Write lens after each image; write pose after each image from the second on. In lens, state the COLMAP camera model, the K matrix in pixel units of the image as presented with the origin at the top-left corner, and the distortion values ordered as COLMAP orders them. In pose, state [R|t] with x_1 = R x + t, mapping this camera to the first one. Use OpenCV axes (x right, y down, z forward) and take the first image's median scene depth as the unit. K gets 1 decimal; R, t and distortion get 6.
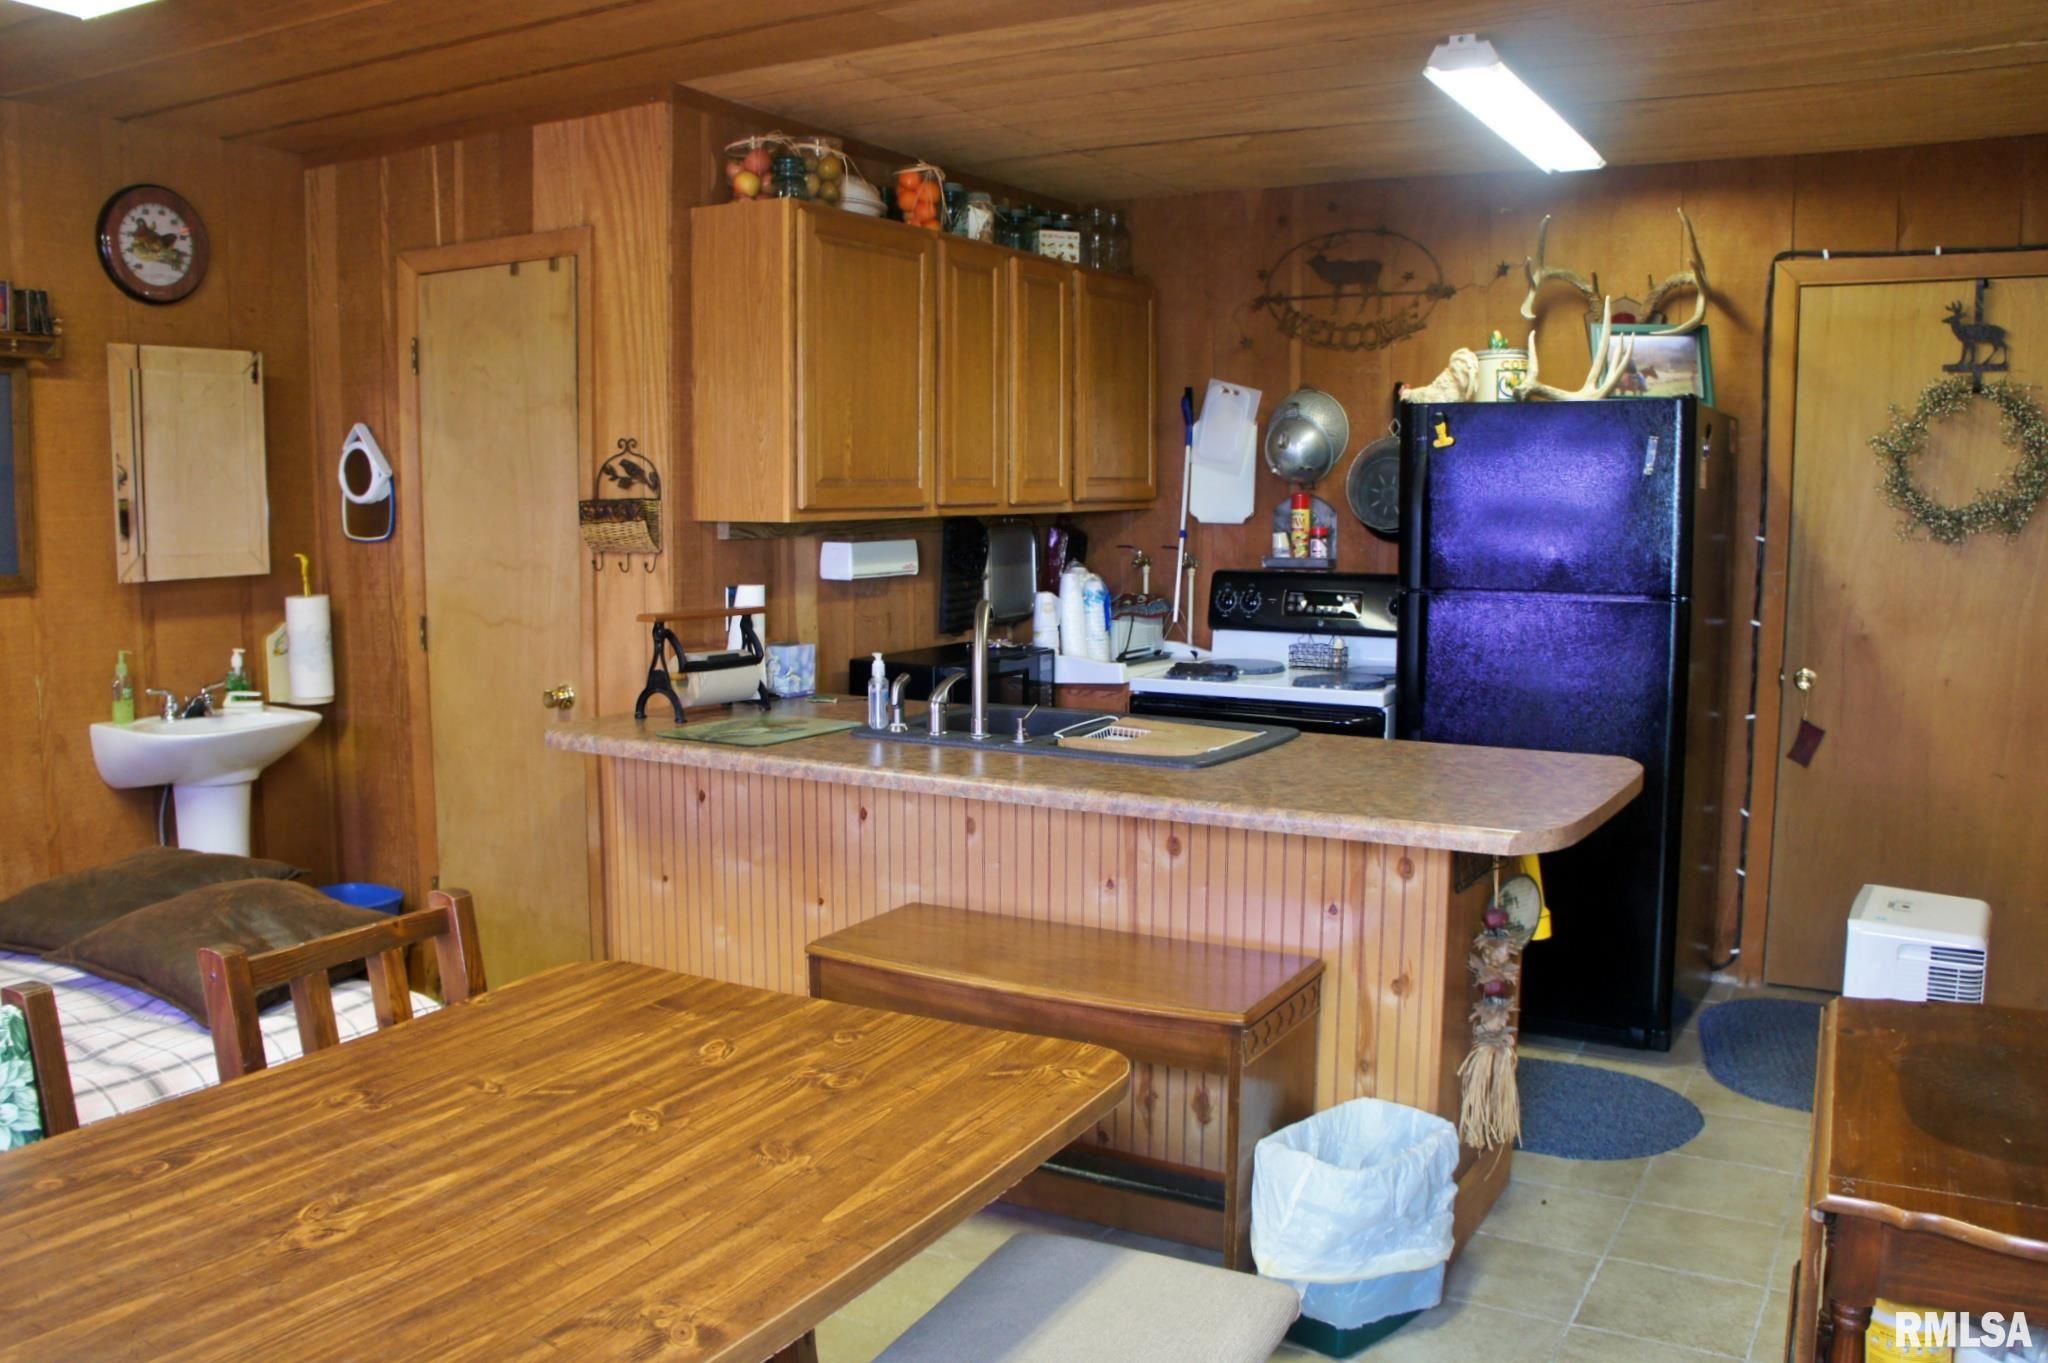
lens RADIAL K [[1664.1, 0, 1024.0], [0, 1664.1, 681.5], [0, 0, 1]] dist [-0.181608, 0.113784]
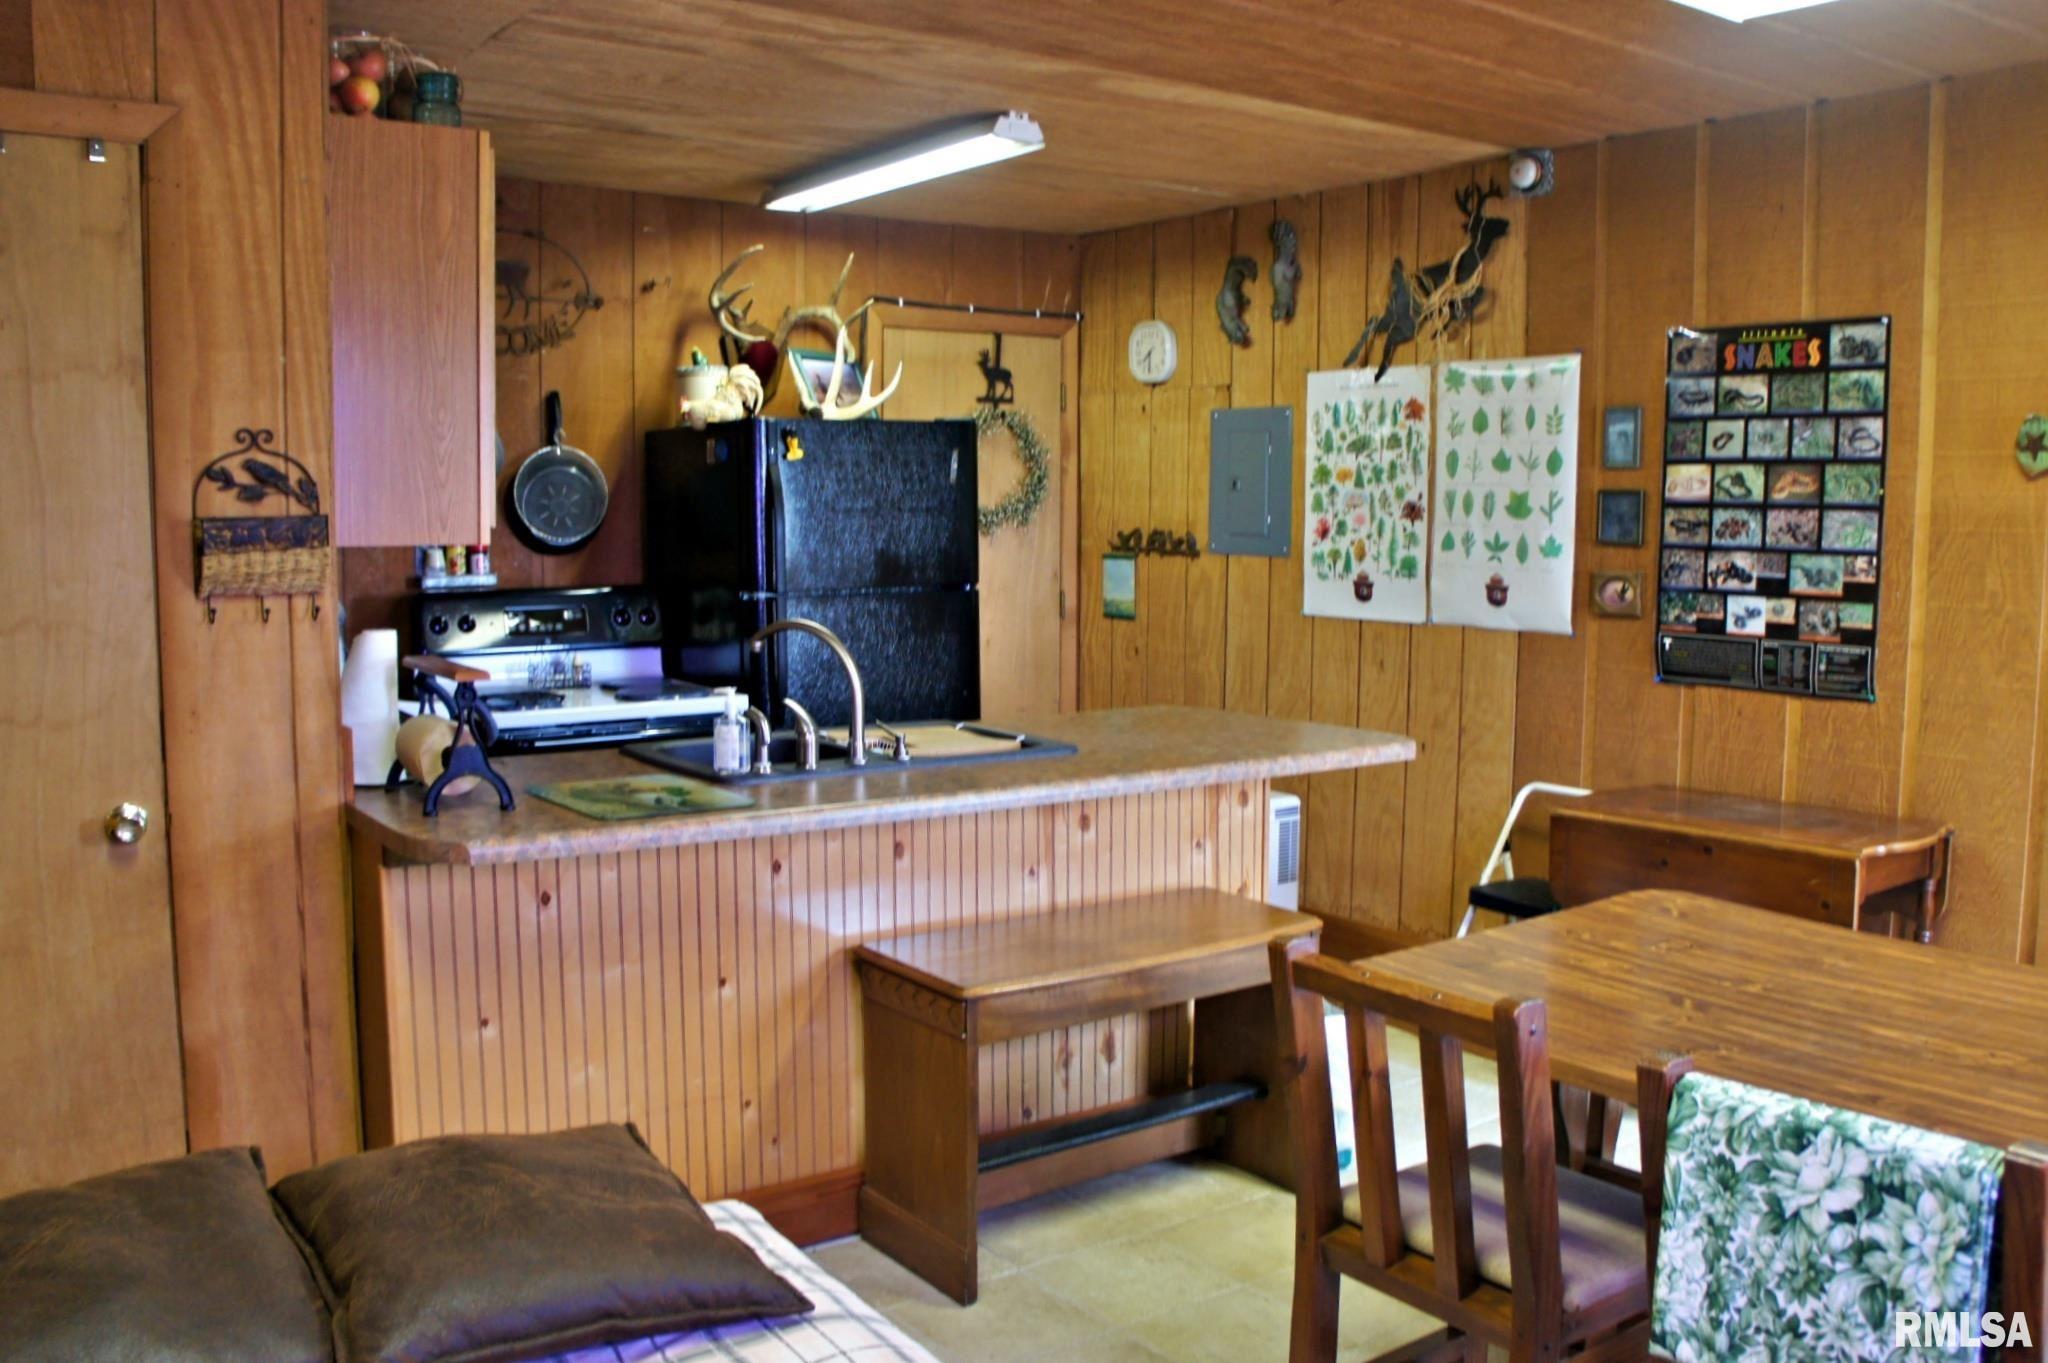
lens RADIAL K [[1727.1, 0, 1024.0], [0, 1727.1, 681.5], [0, 0, 1]] dist [-0.160011, 0.091254]
pose [[0.422856, -0.093680, 0.901342, -0.816280], [0.100180, 0.993378, 0.056247, -0.054444], [-0.900642, 0.066512, 0.429441, 0.452344]]
